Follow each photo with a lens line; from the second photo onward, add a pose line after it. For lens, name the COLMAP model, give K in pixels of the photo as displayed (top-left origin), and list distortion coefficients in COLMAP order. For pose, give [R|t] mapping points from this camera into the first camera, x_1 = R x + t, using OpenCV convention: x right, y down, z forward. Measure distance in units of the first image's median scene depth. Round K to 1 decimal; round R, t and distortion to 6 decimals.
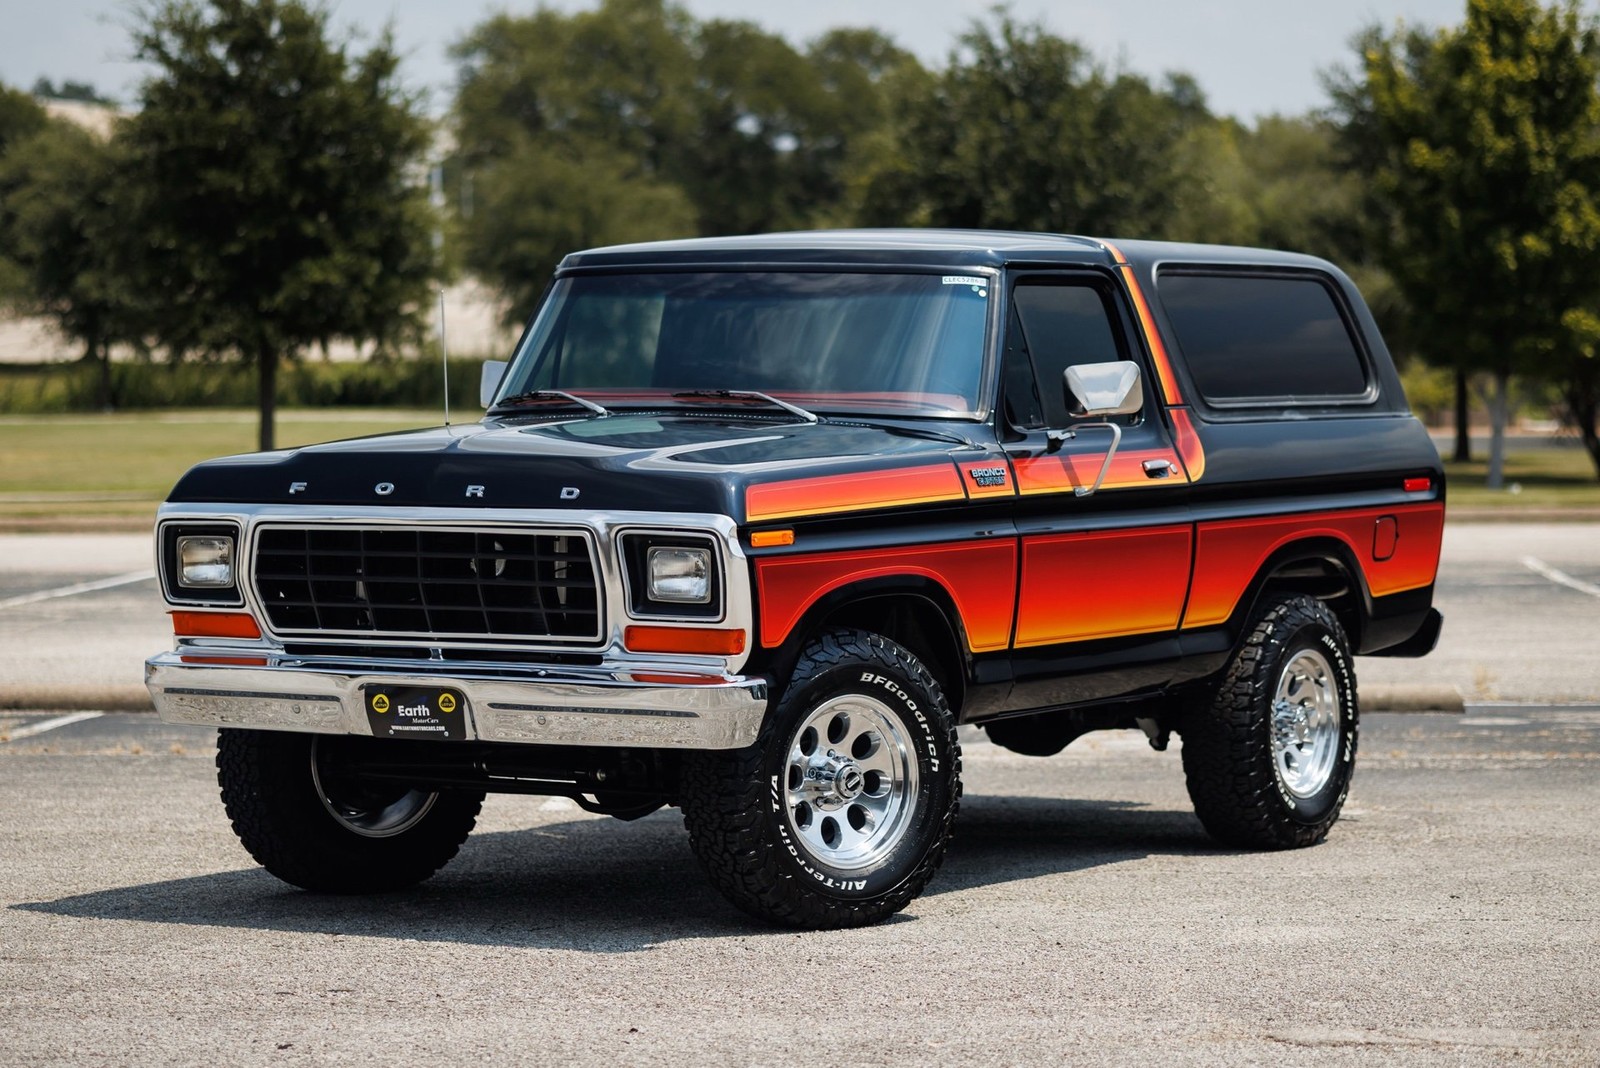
lens RADIAL K [[5108.8, 0, 917.8], [0, 5108.8, 531.3], [0, 0, 1]] dist [0.048603, 0.476200]
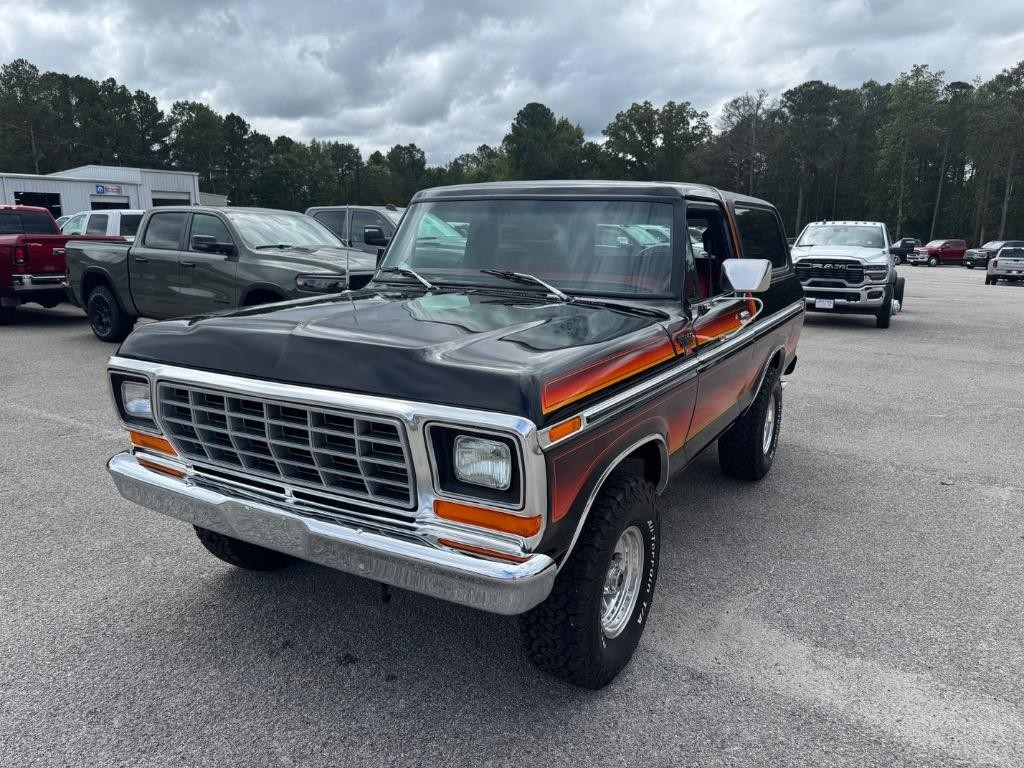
lens RADIAL K [[727.5, 0, 512.0], [0, 727.5, 384.0], [0, 0, 1]] dist [0.039161, -0.050228]
pose [[0.999761, 0.004124, 0.021481, -0.040775], [-0.007625, 0.986167, 0.165582, -0.032212], [-0.020501, -0.165706, 0.985962, 0.794920]]
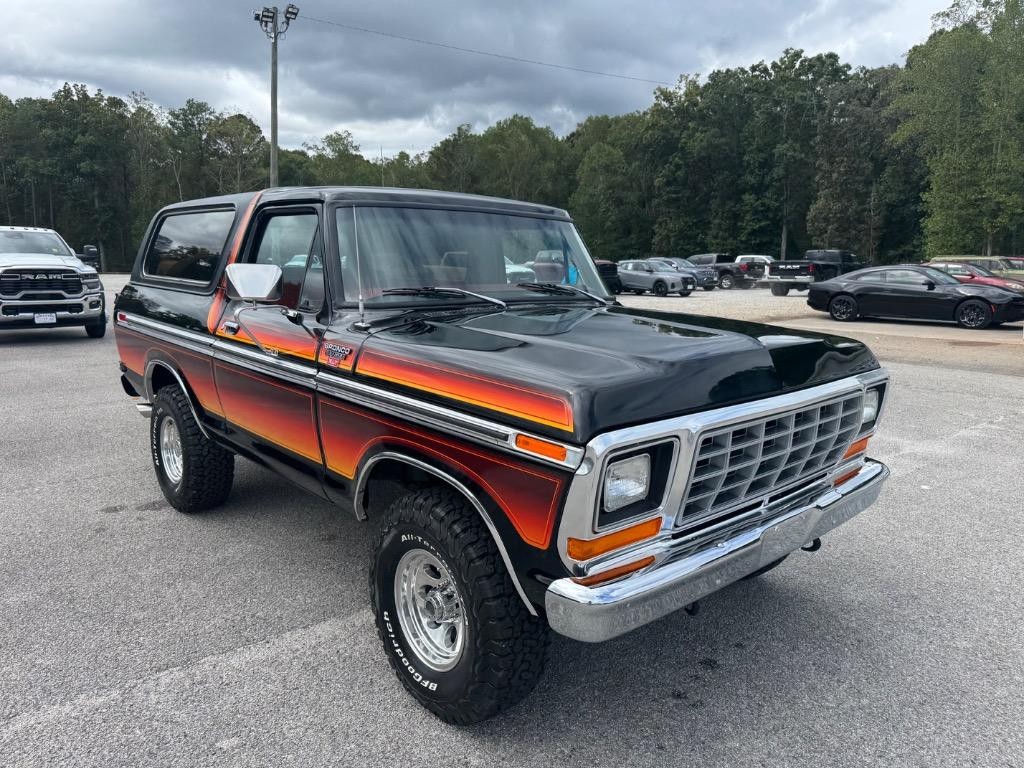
lens RADIAL K [[727.5, 0, 512.0], [0, 727.5, 384.0], [0, 0, 1]] dist [0.039161, -0.050228]
pose [[0.285413, -0.167392, 0.943673, -0.275352], [0.021504, 0.985500, 0.168308, -0.037300], [-0.958163, -0.027745, 0.284874, 0.975984]]
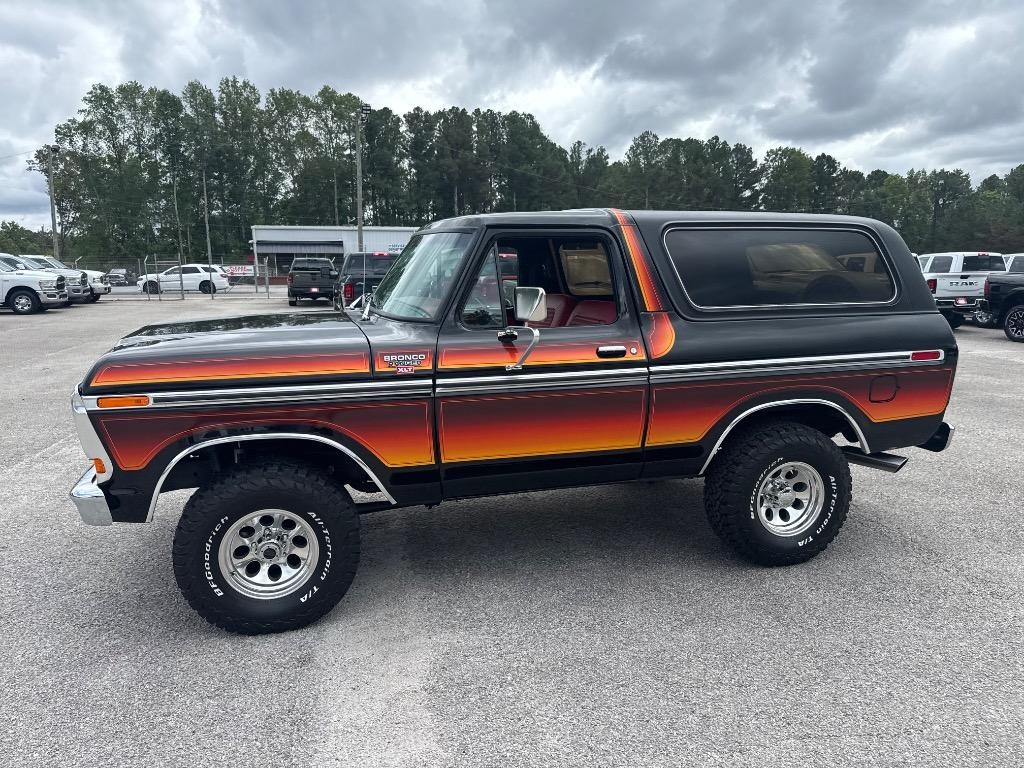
lens RADIAL K [[727.5, 0, 512.0], [0, 727.5, 384.0], [0, 0, 1]] dist [0.039161, -0.050228]
pose [[0.725703, 0.099721, -0.680743, 0.192157], [-0.019038, 0.991972, 0.125017, -0.031657], [0.687745, -0.077765, 0.721775, 0.865735]]
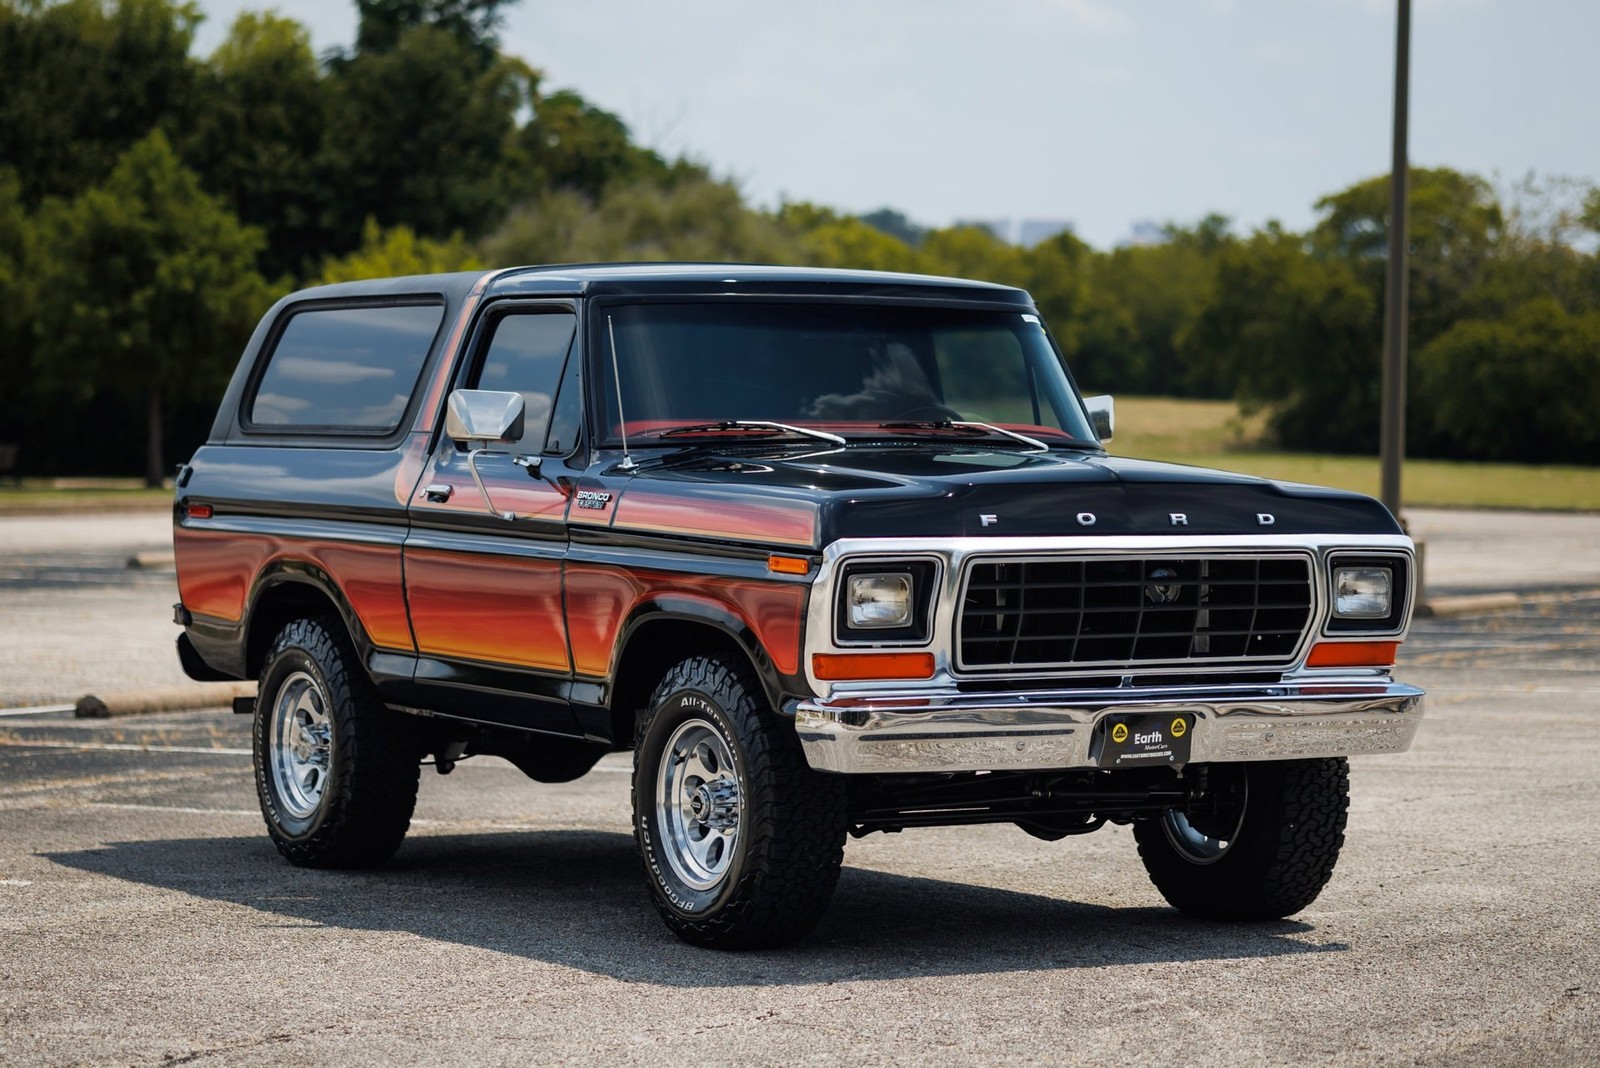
lens RADIAL K [[4757.8, 0, 800.0], [0, 4757.8, 534.0], [0, 0, 1]] dist [0.069633, 0.456873]
pose [[0.483249, -0.020998, 0.875231, -0.915358], [0.024992, 0.999636, 0.010183, -0.015762], [-0.875126, 0.016953, 0.483598, 0.580776]]
